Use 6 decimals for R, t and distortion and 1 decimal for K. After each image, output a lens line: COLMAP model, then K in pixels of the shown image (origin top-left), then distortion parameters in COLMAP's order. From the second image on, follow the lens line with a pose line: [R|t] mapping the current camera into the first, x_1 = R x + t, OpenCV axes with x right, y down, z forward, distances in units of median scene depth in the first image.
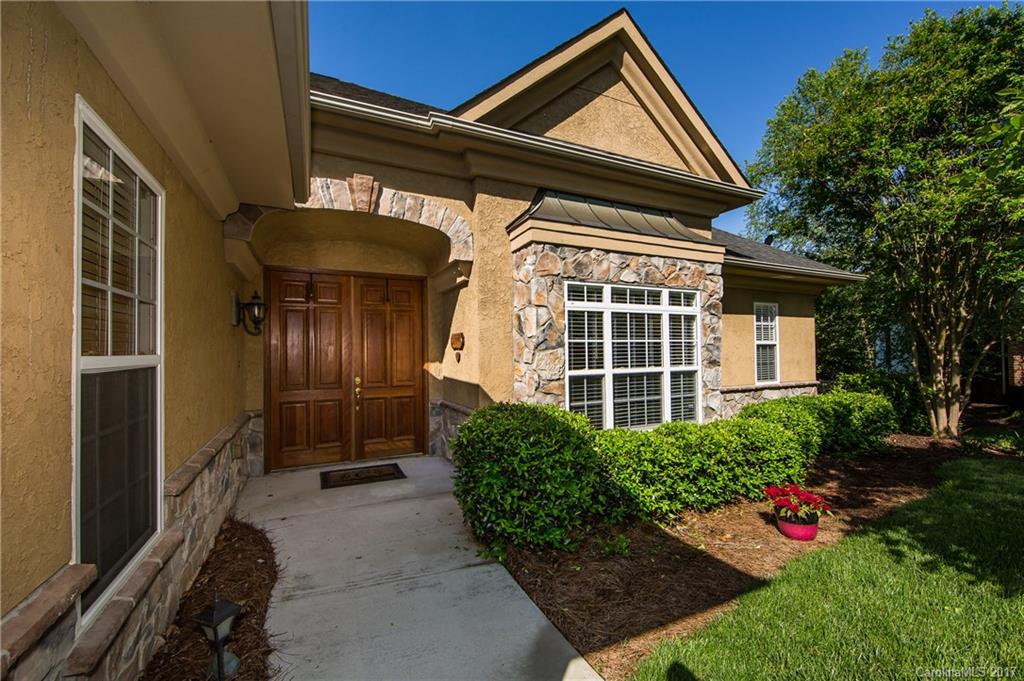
lens RADIAL K [[420.2, 0, 514.4], [0, 420.2, 342.3], [0, 0, 1]] dist [0.000758, 0.000063]
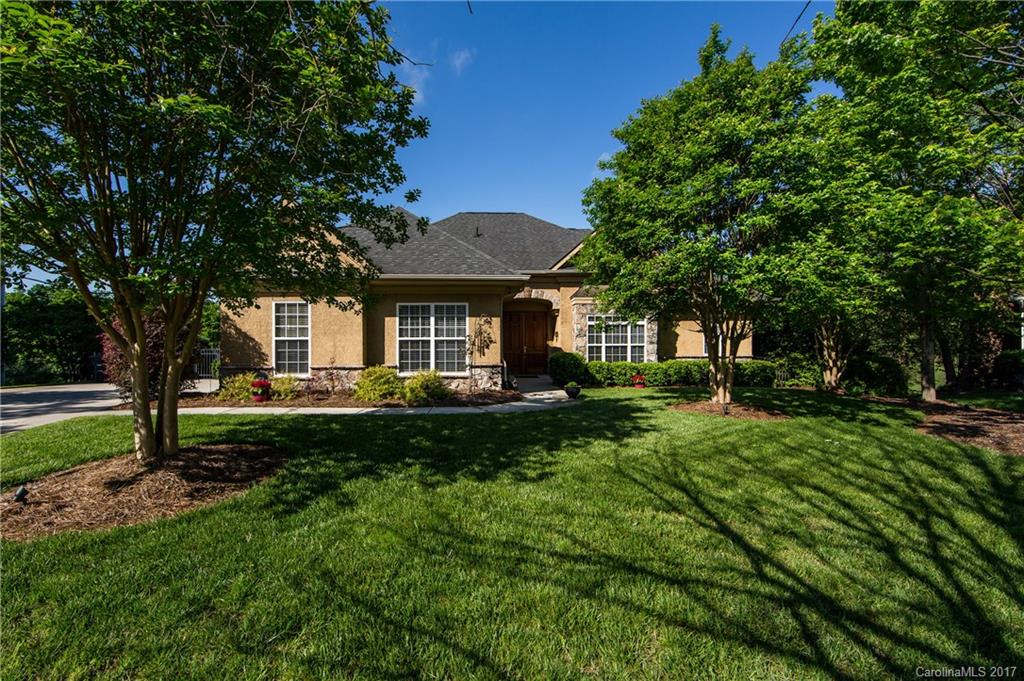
lens RADIAL K [[420.2, 0, 513.6], [0, 420.2, 338.5], [0, 0, 1]] dist [0.000758, 0.000063]
pose [[0.903226, 0.006630, -0.429114, 0.945449], [0.002762, 0.999770, 0.021260, -0.040854], [0.429156, -0.020388, 0.903000, -2.002153]]
